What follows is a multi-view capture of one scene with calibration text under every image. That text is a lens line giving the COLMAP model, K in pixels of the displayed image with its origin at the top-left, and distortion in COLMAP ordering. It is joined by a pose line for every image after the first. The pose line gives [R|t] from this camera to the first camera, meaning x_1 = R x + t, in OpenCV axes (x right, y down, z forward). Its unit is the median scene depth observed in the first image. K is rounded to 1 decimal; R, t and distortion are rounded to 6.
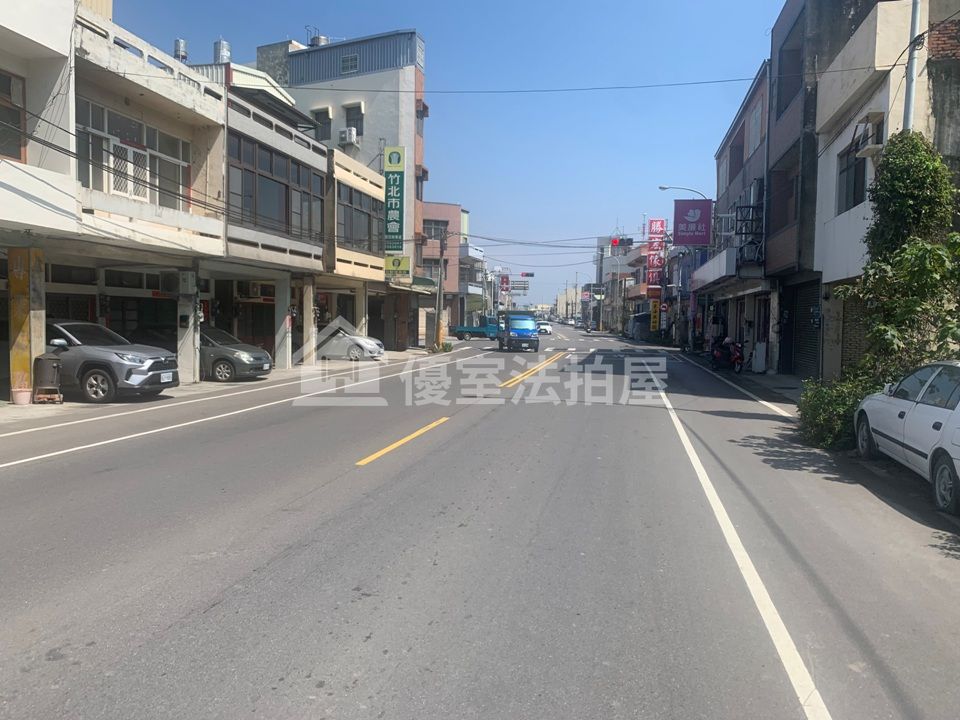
lens RADIAL K [[739.7, 0, 467.5], [0, 739.7, 357.0], [0, 0, 1]] dist [0.003524, 0.007318]
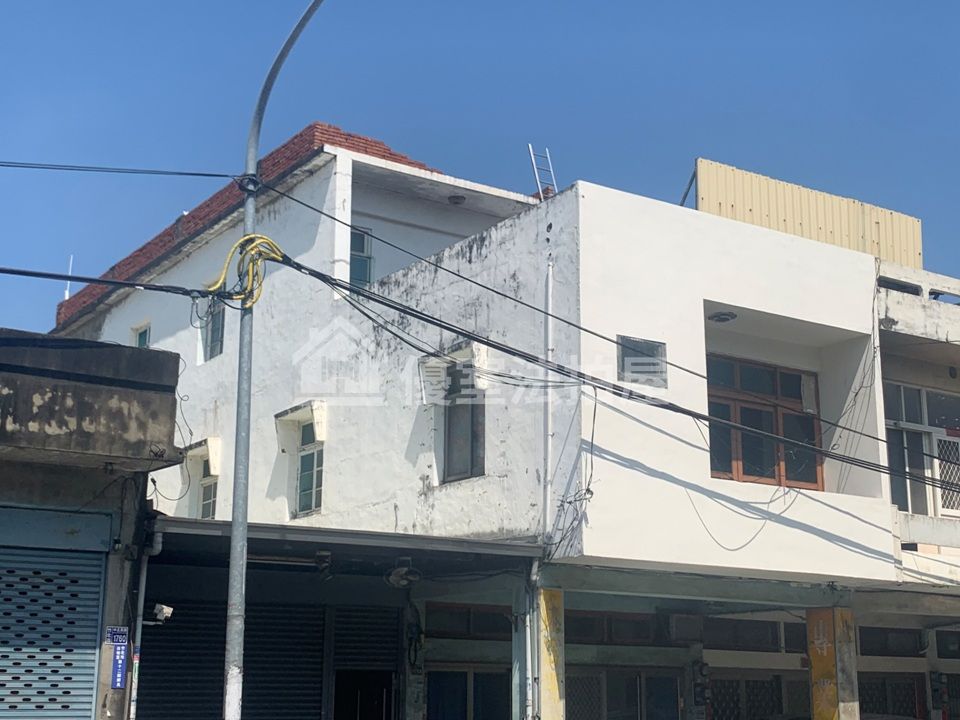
lens RADIAL K [[1339.0, 0, 477.2], [0, 1339.0, 349.5], [0, 0, 1]] dist [0.245343, -0.915384]
pose [[0.719407, -0.180145, -0.670822, 0.048911], [-0.031623, 0.956286, -0.290718, 0.000568], [0.693869, 0.230358, 0.682262, -0.116726]]
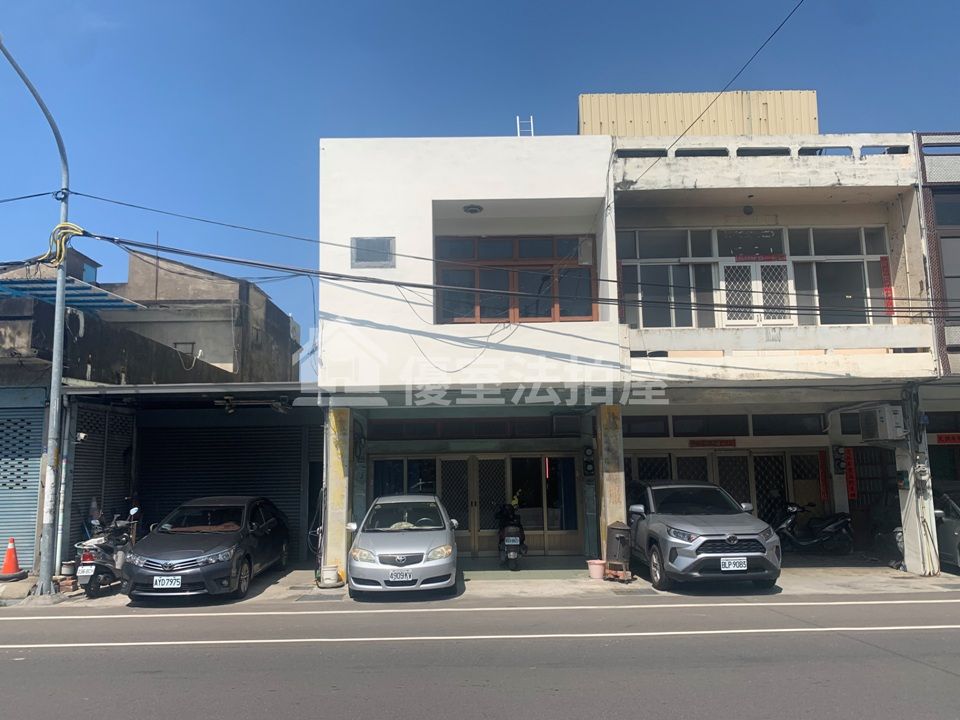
lens RADIAL K [[731.1, 0, 480.0], [0, 731.1, 360.0], [0, 0, 1]] dist [0.082023, -0.156056]
pose [[0.226885, -0.163675, -0.960070, 0.217089], [-0.028228, 0.984258, -0.174470, -0.029781], [0.973512, 0.066685, 0.218693, 0.516062]]
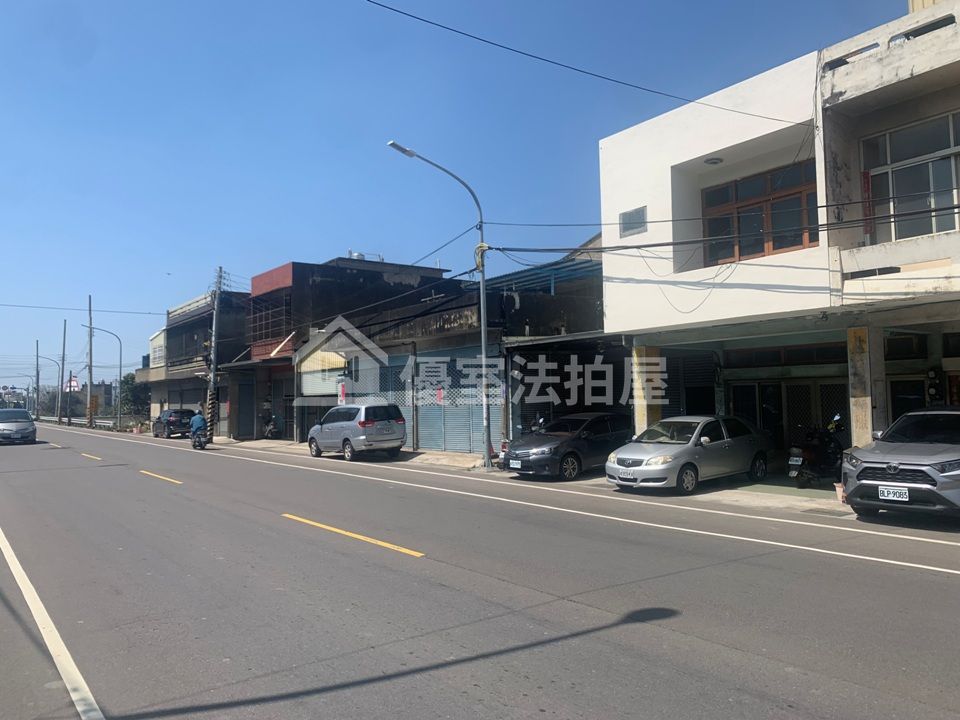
lens RADIAL K [[736.7, 0, 474.3], [0, 736.7, 353.0], [0, 0, 1]] dist [0.045270, -0.067545]
pose [[-0.668788, -0.052600, -0.741590, 0.310200], [-0.030751, 0.998598, -0.043097, -0.051385], [0.742817, -0.006018, -0.669467, 1.014920]]
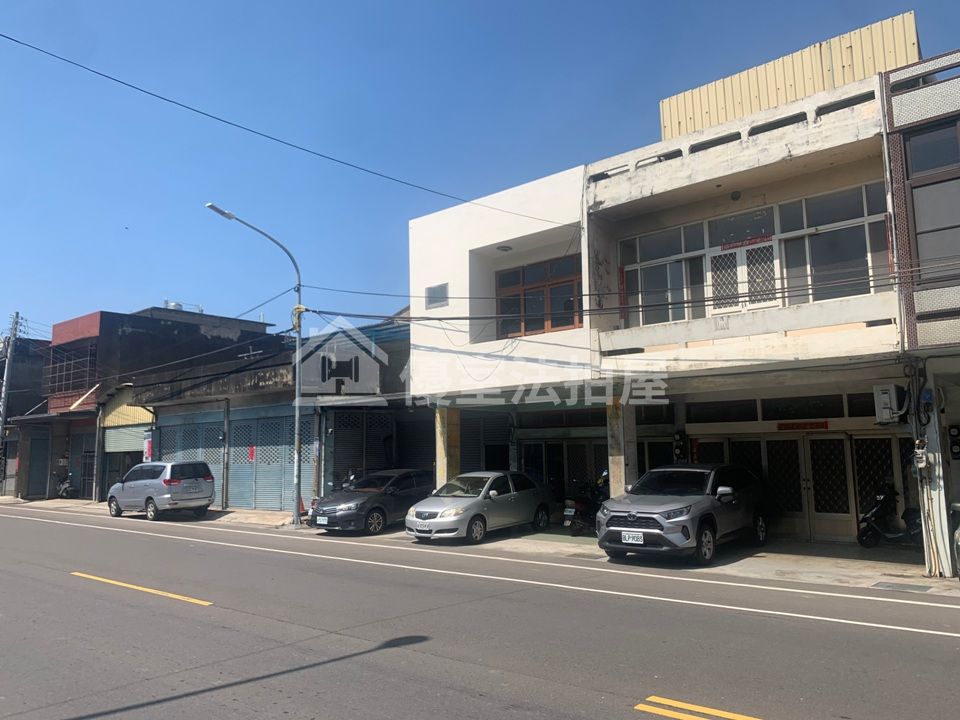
lens RADIAL K [[731.1, 0, 480.0], [0, 731.1, 360.0], [0, 0, 1]] dist [0.082023, -0.156056]
pose [[-0.477467, -0.120001, -0.870416, 0.343595], [-0.037011, 0.992497, -0.116529, -0.056493], [0.877870, -0.023424, -0.478327, 1.078276]]
